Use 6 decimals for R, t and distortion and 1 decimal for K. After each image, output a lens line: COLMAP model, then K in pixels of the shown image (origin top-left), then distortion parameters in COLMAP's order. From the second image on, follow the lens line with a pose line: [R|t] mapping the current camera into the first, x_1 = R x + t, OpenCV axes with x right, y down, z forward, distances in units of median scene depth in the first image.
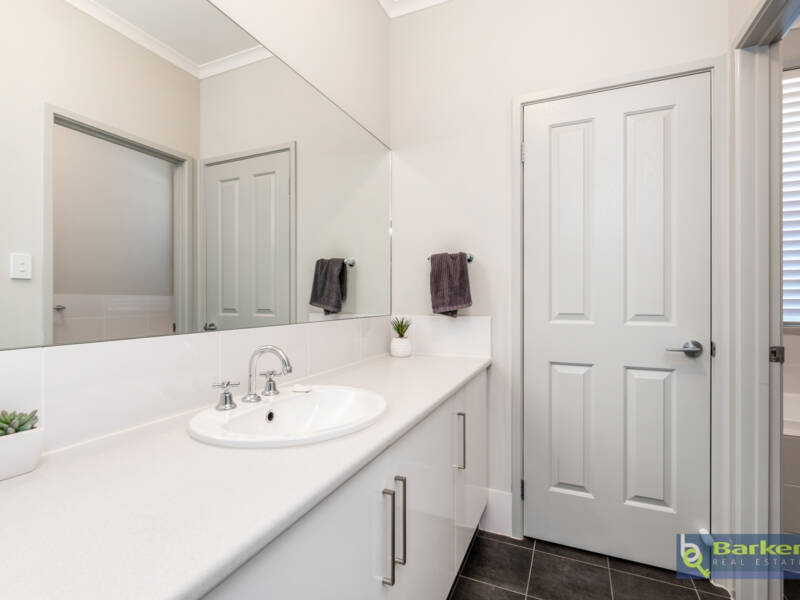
lens RADIAL K [[394.1, 0, 396.9], [0, 394.1, 297.8], [0, 0, 1]] dist [0.000574, -0.001859]
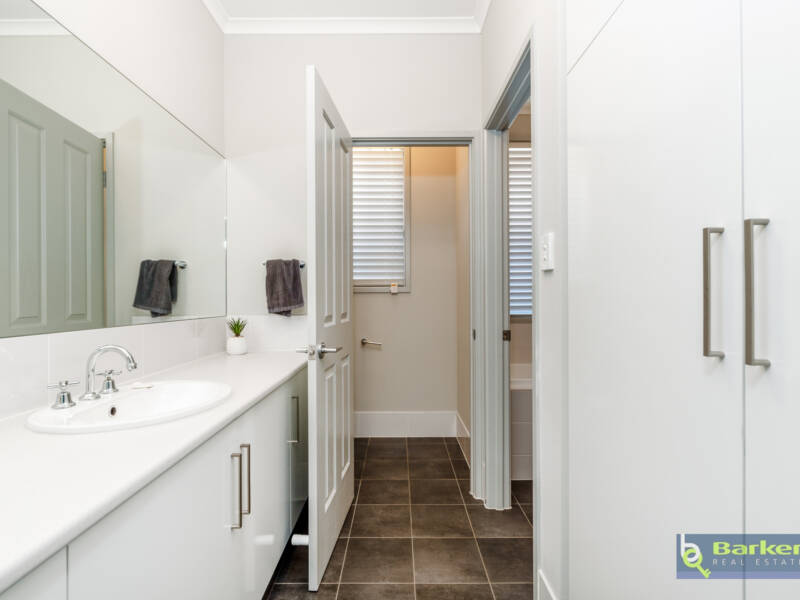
lens RADIAL K [[394.1, 0, 395.8], [0, 394.1, 302.1], [0, 0, 1]] dist [0.000574, -0.001859]
pose [[0.915285, -0.006821, 0.402750, -0.032553], [0.003813, 0.999959, 0.008270, -0.000227], [-0.402790, -0.006034, 0.915273, -0.193503]]
